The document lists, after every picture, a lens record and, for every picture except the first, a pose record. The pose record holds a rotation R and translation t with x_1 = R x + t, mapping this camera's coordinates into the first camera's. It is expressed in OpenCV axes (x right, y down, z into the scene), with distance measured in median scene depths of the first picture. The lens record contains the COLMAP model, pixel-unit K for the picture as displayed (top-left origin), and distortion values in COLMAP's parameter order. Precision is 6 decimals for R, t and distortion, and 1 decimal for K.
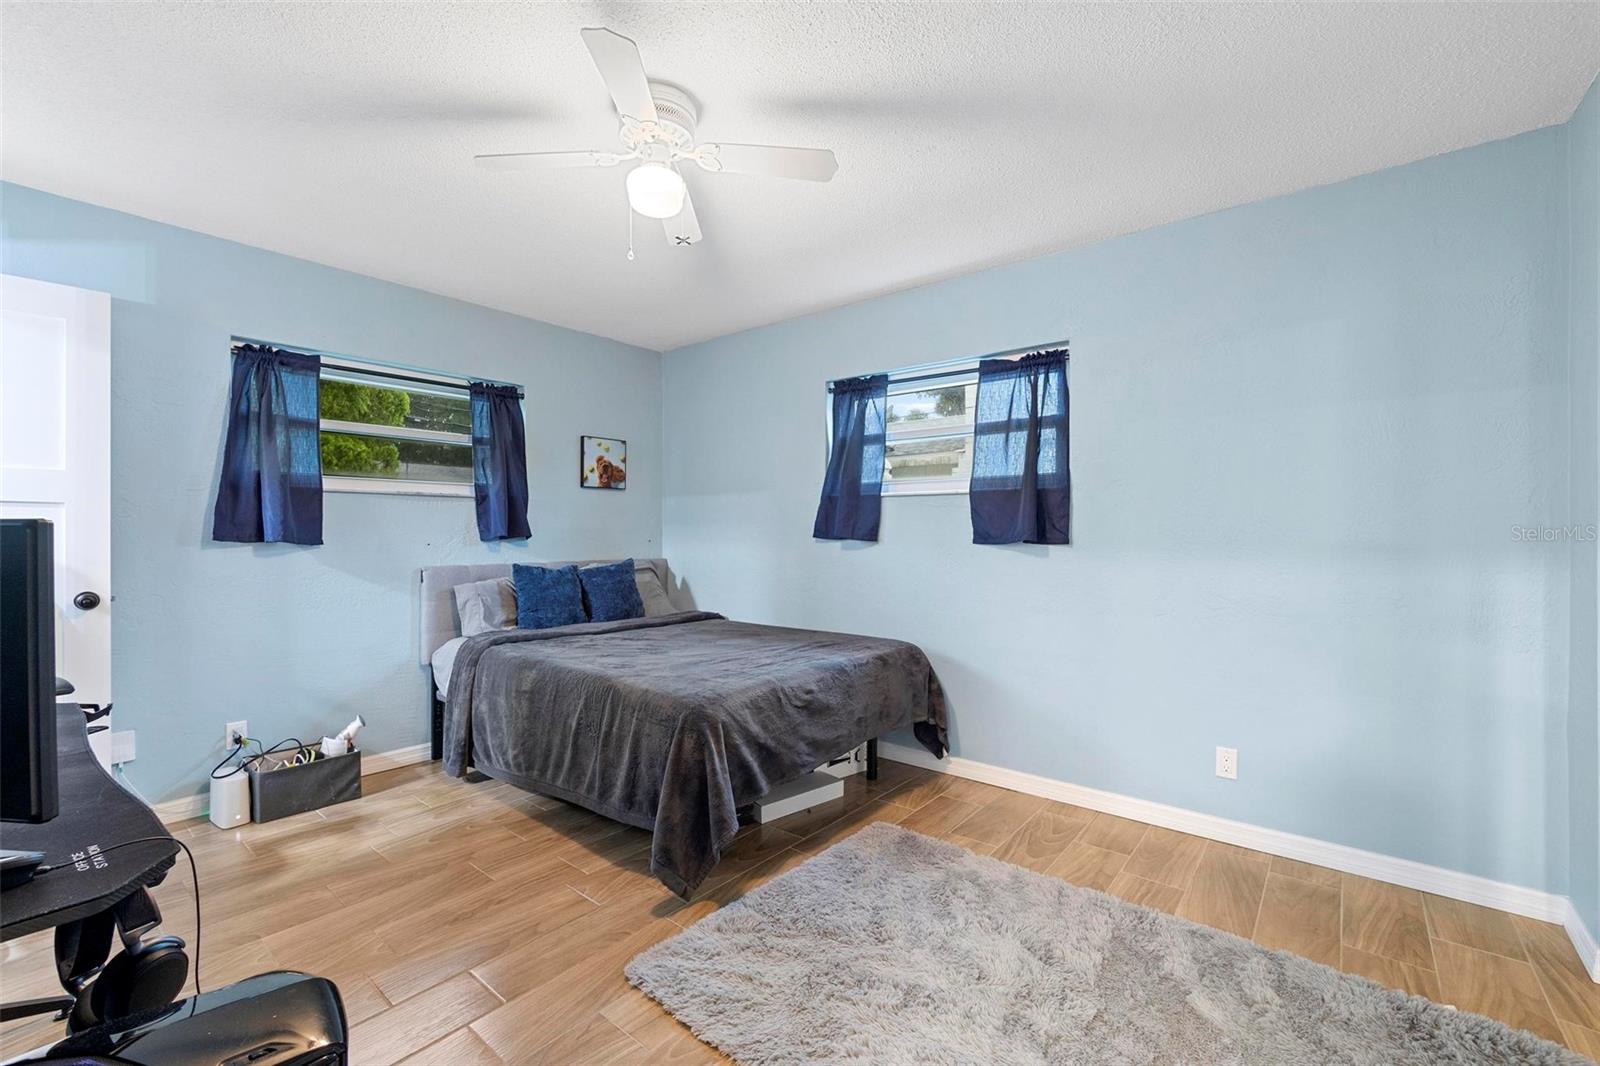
lens RADIAL K [[682.5, 0, 800.0], [0, 682.5, 533.0], [0, 0, 1]] dist [-0.003536, -0.000013]
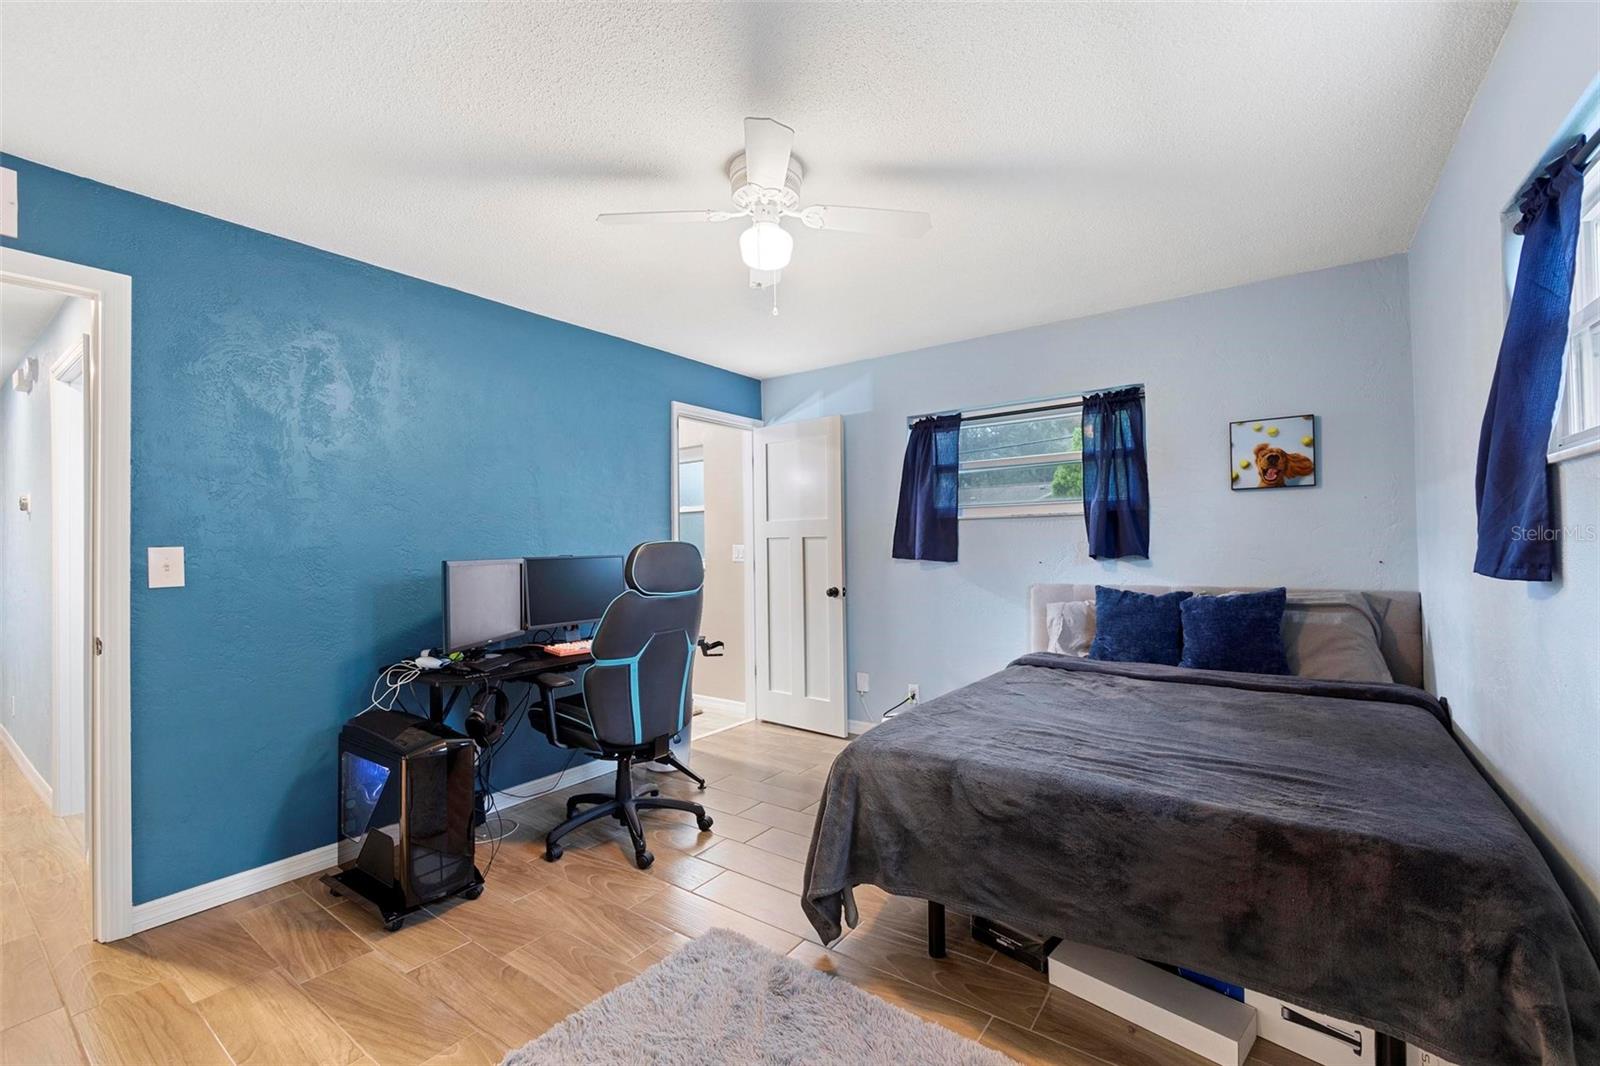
lens RADIAL K [[682.5, 0, 800.0], [0, 682.5, 533.0], [0, 0, 1]] dist [-0.003536, -0.000013]
pose [[0.051020, -0.020083, -0.998496, 0.455191], [0.015770, 0.999689, -0.019301, -0.013336], [0.998573, -0.014761, 0.051321, 0.521784]]
